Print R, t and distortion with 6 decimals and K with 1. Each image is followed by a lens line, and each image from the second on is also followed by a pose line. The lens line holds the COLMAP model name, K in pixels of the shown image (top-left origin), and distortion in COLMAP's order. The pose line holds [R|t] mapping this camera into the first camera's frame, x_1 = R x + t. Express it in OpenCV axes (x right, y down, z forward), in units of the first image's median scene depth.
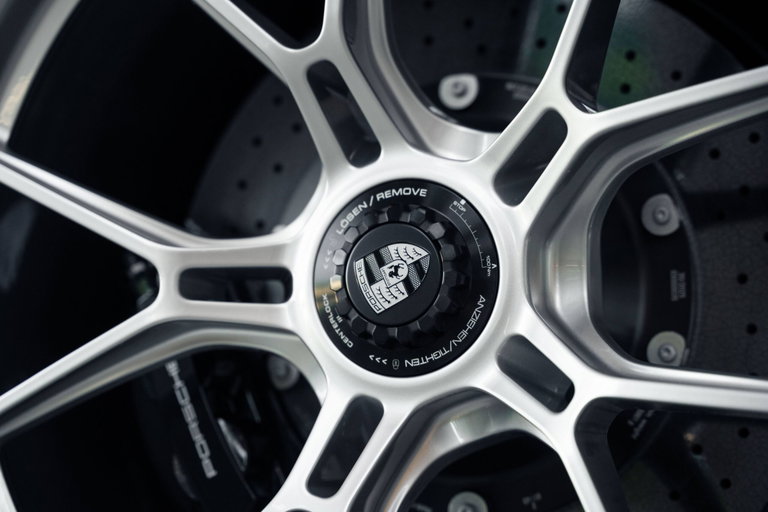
lens RADIAL K [[1460.2, 0, 384.0], [0, 1460.2, 256.0], [0, 0, 1]] dist [0.044256, -0.022856]
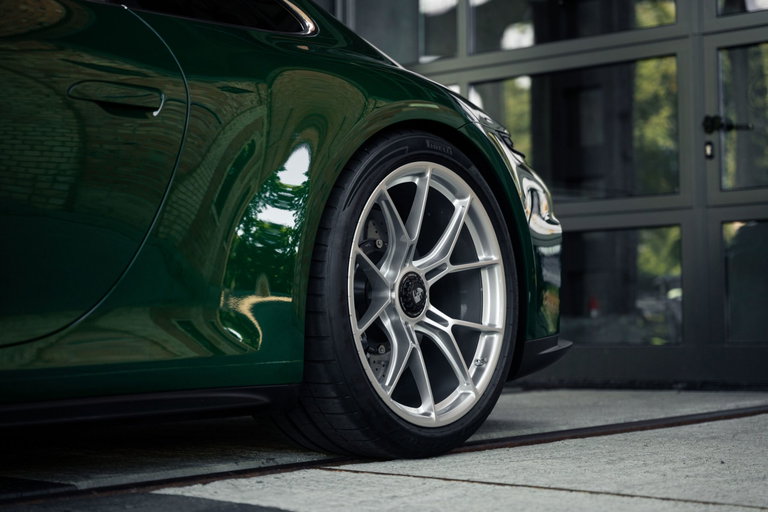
lens RADIAL K [[1460.2, 0, 384.0], [0, 1460.2, 256.0], [0, 0, 1]] dist [0.044256, -0.022856]
pose [[0.270889, 0.072824, 0.959852, -4.250383], [-0.117643, 0.992164, -0.042075, 0.093521], [-0.955395, -0.101522, 0.277333, -0.116198]]
